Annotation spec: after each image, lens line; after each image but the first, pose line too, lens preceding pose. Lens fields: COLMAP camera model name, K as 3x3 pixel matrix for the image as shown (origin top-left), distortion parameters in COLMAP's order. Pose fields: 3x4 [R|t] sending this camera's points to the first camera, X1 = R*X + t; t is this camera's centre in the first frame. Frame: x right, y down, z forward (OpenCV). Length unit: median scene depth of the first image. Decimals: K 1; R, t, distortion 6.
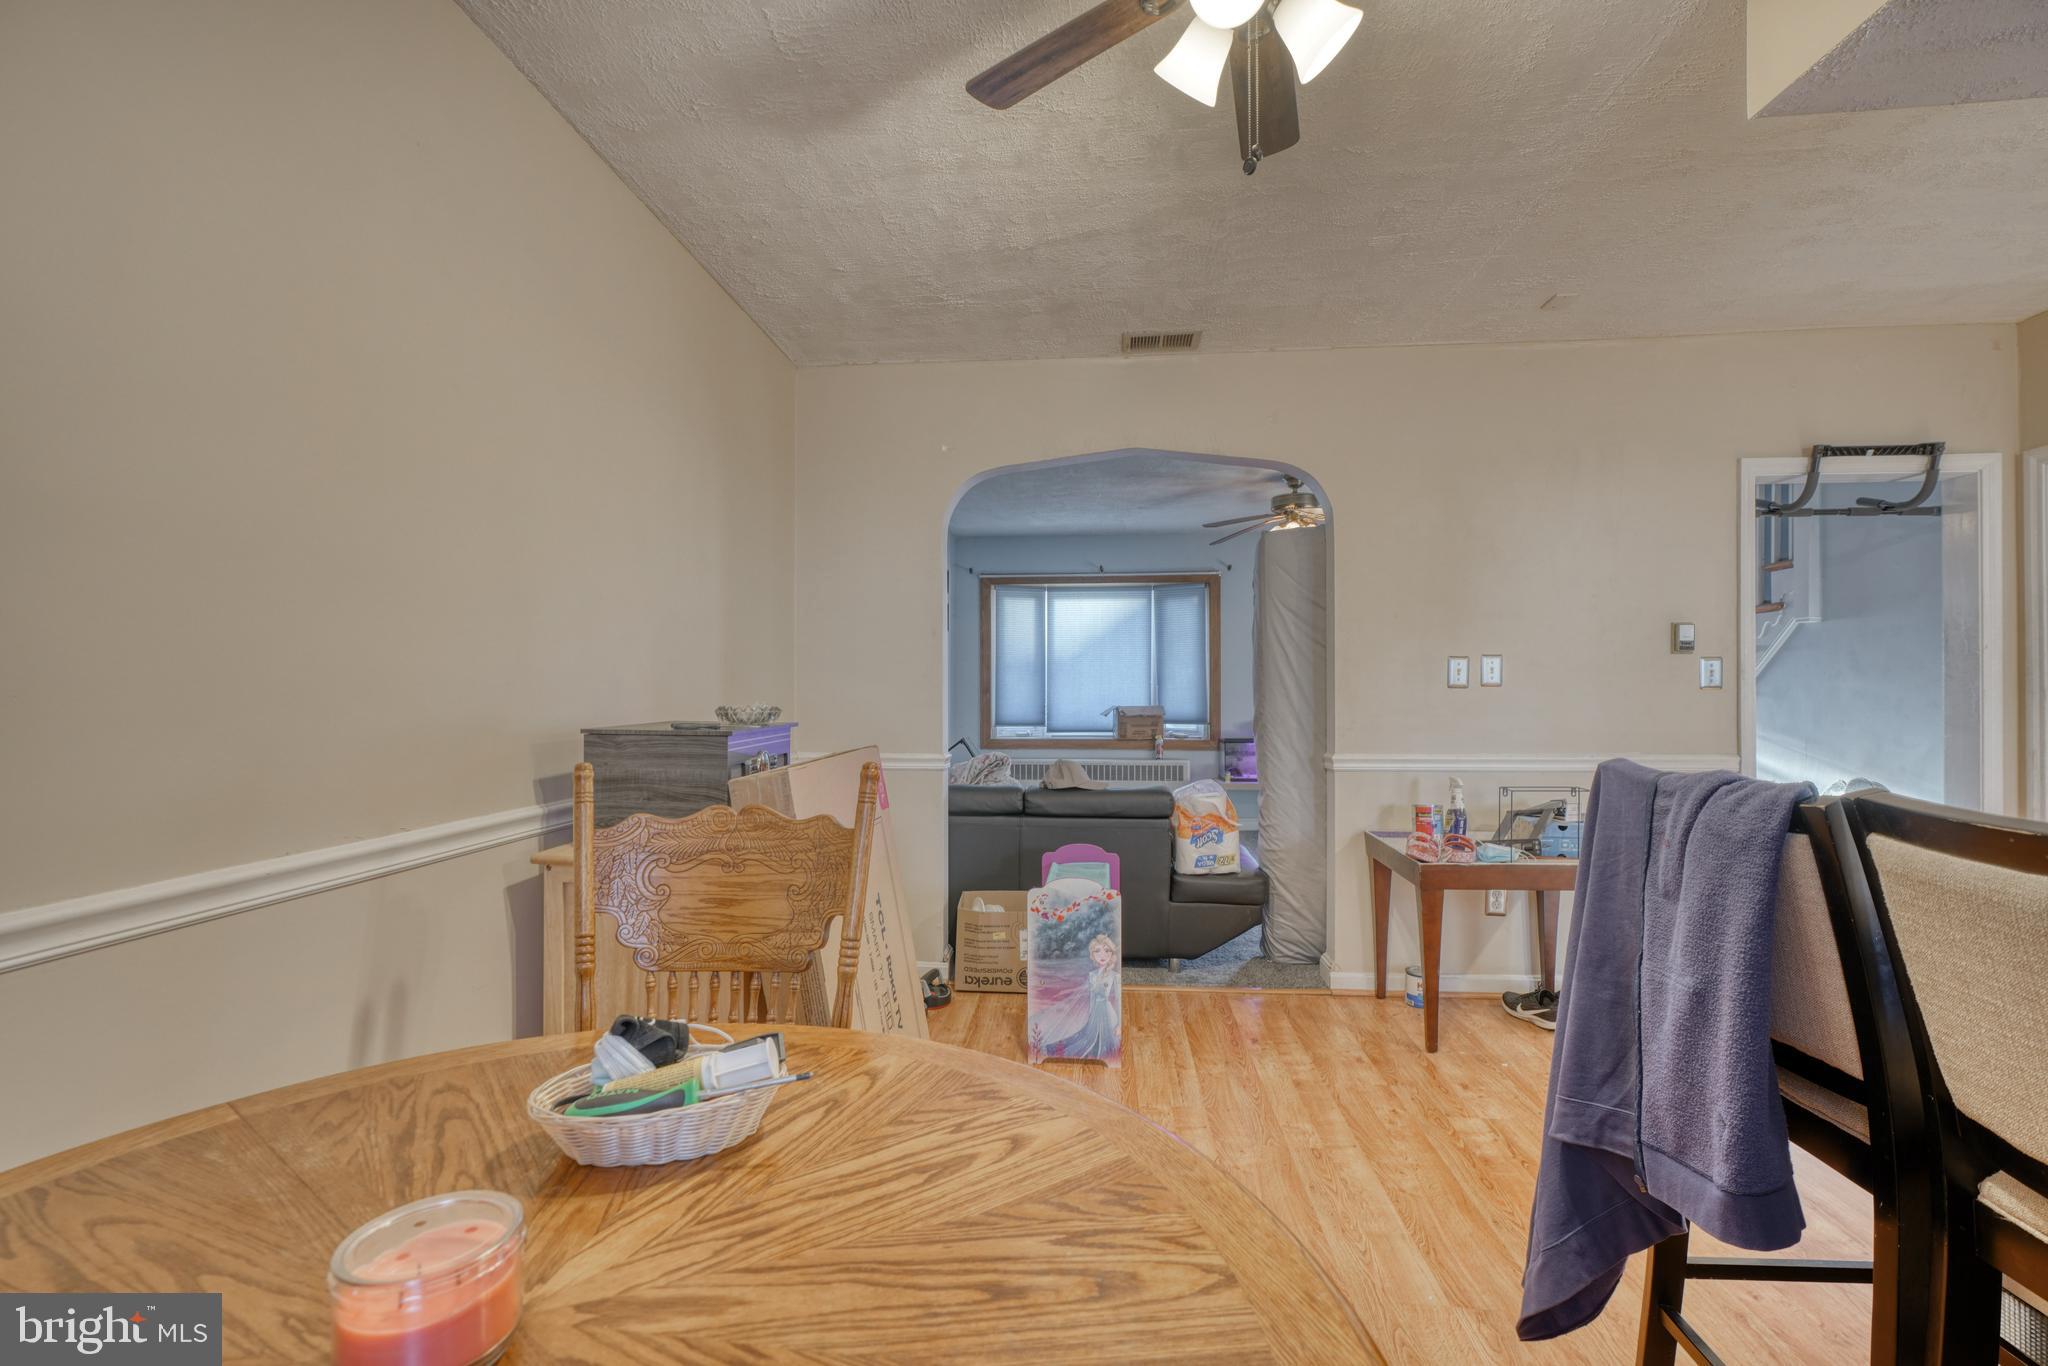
lens RADIAL K [[932.5, 0, 1022.5], [0, 932.5, 681.8], [0, 0, 1]] dist [-0.005082, 0.003576]
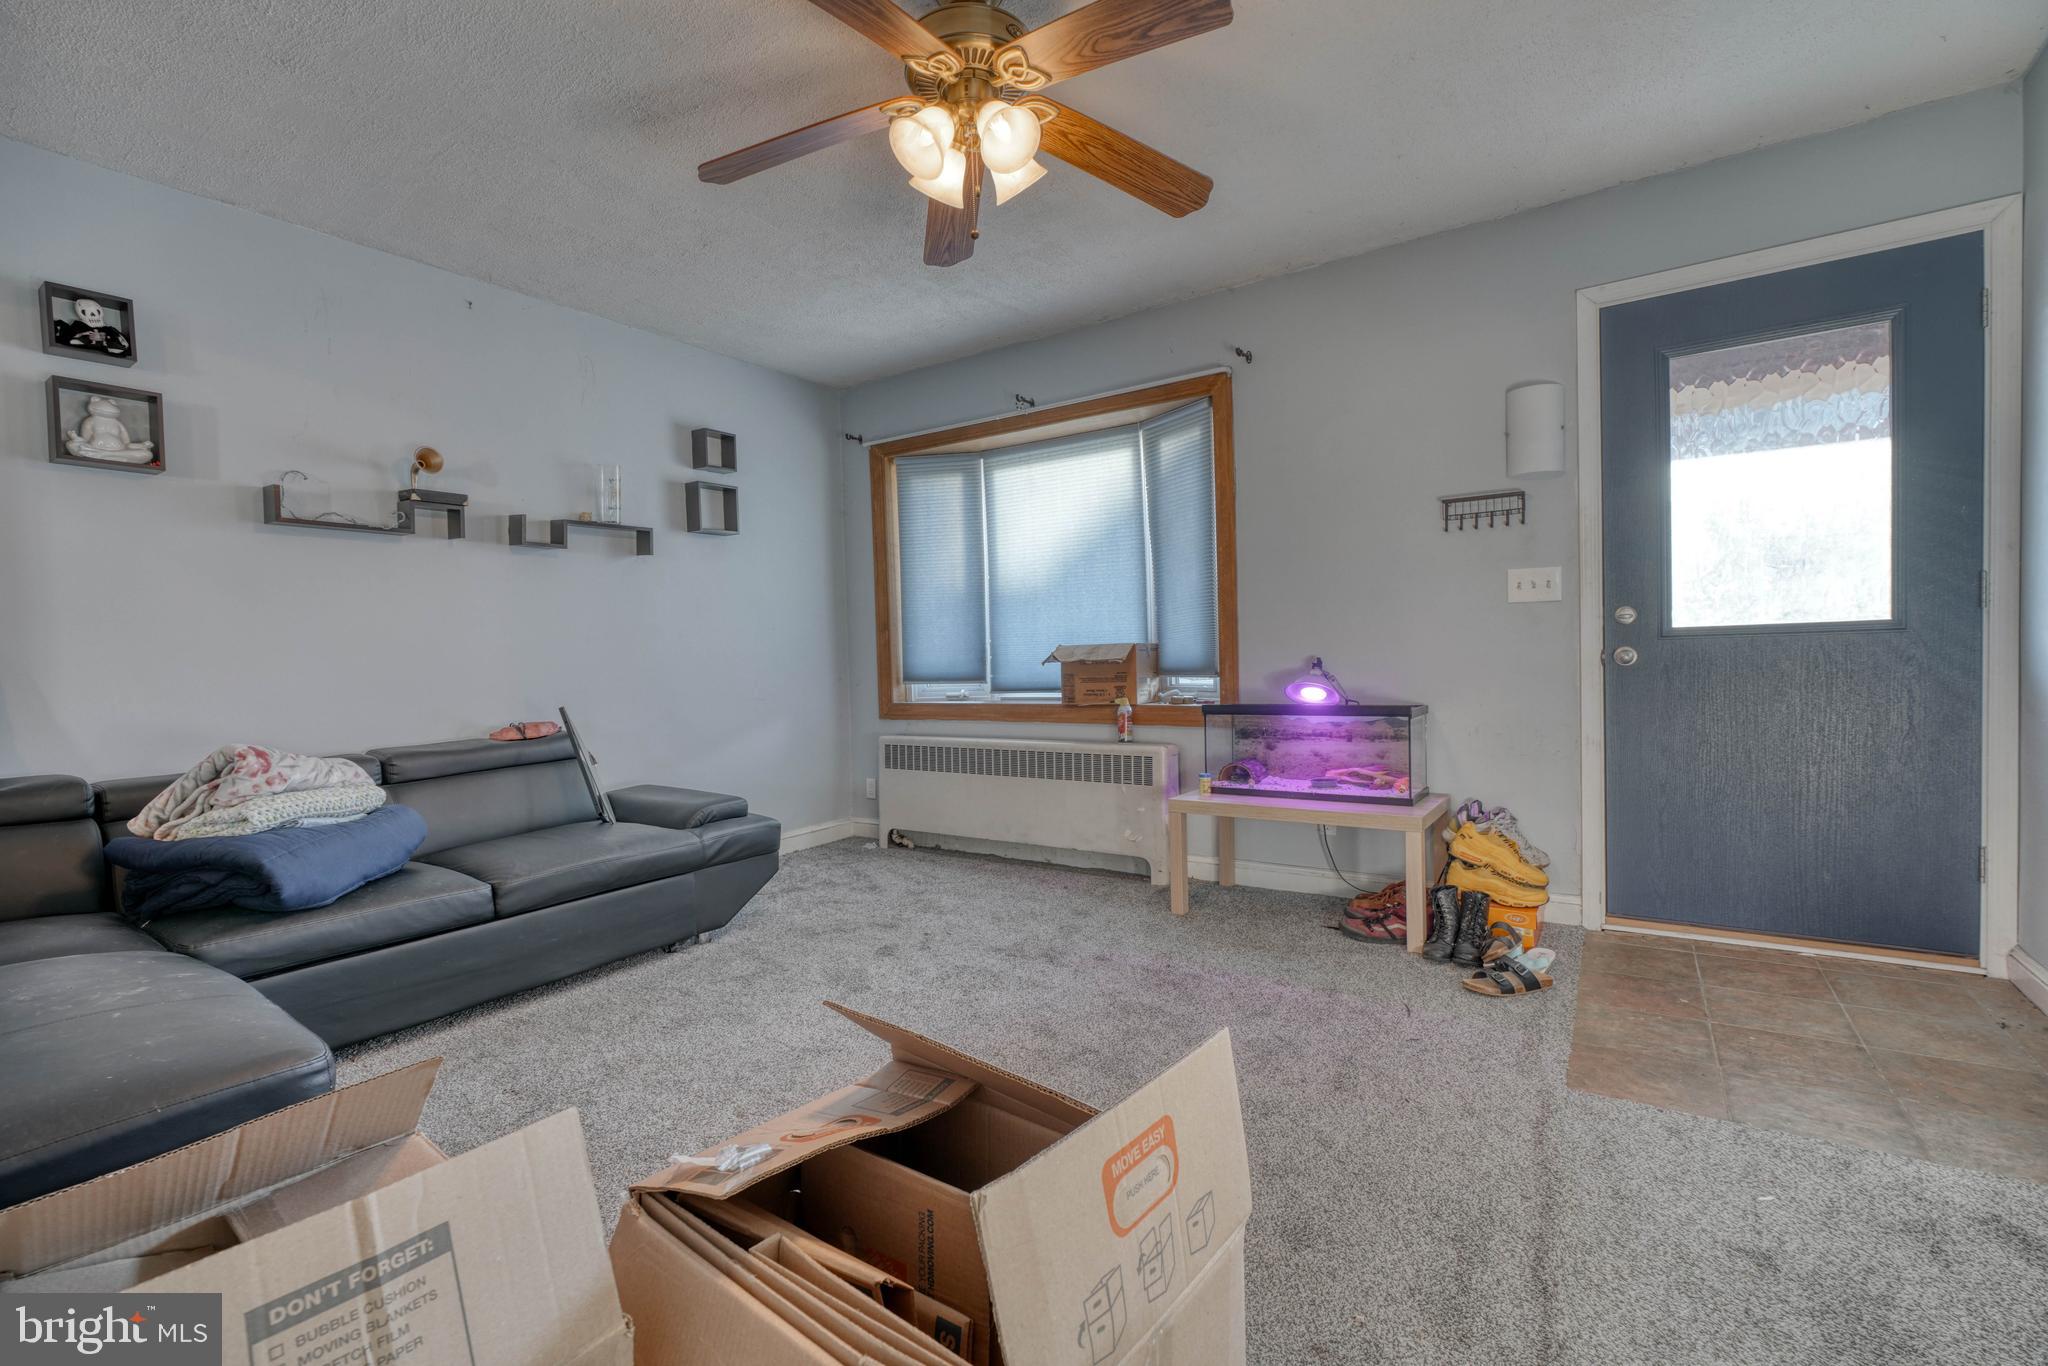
lens RADIAL K [[932.5, 0, 1015.1], [0, 932.5, 692.9], [0, 0, 1]] dist [-0.005082, 0.003576]
pose [[0.835288, -0.001922, -0.549809, 0.383665], [0.031774, 0.998491, 0.044782, 0.028410], [0.548893, -0.054876, 0.834089, 0.516962]]
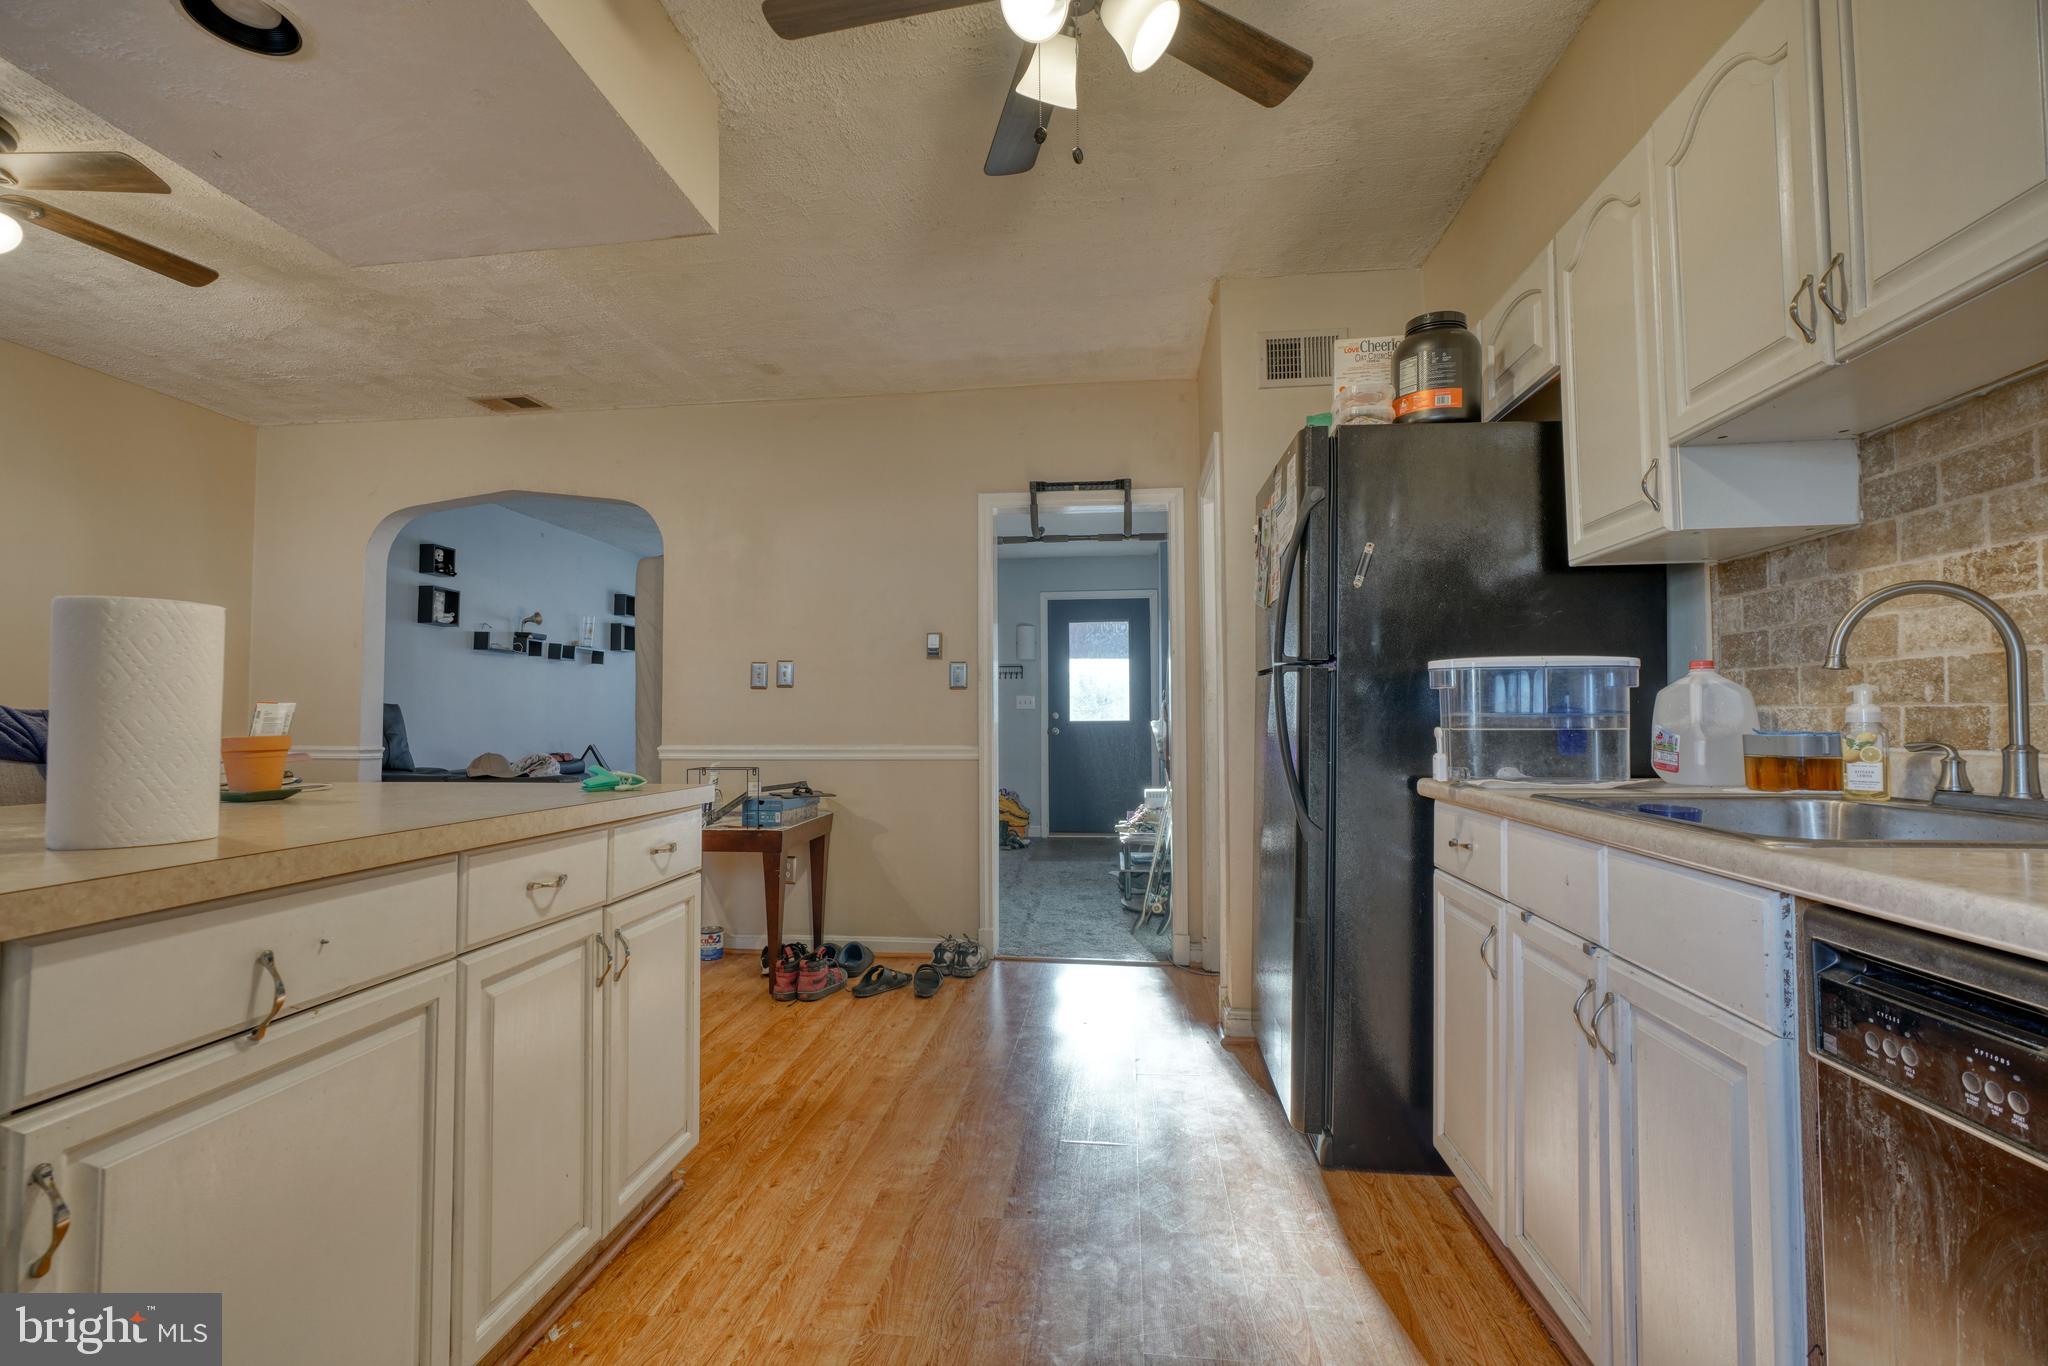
lens RADIAL K [[932.5, 0, 1029.0], [0, 932.5, 697.0], [0, 0, 1]] dist [-0.005082, 0.003576]
pose [[0.999293, -0.003003, -0.037468, 0.392783], [0.002379, 0.999858, -0.016691, 0.017168], [0.037513, 0.016590, 0.999158, -0.079625]]
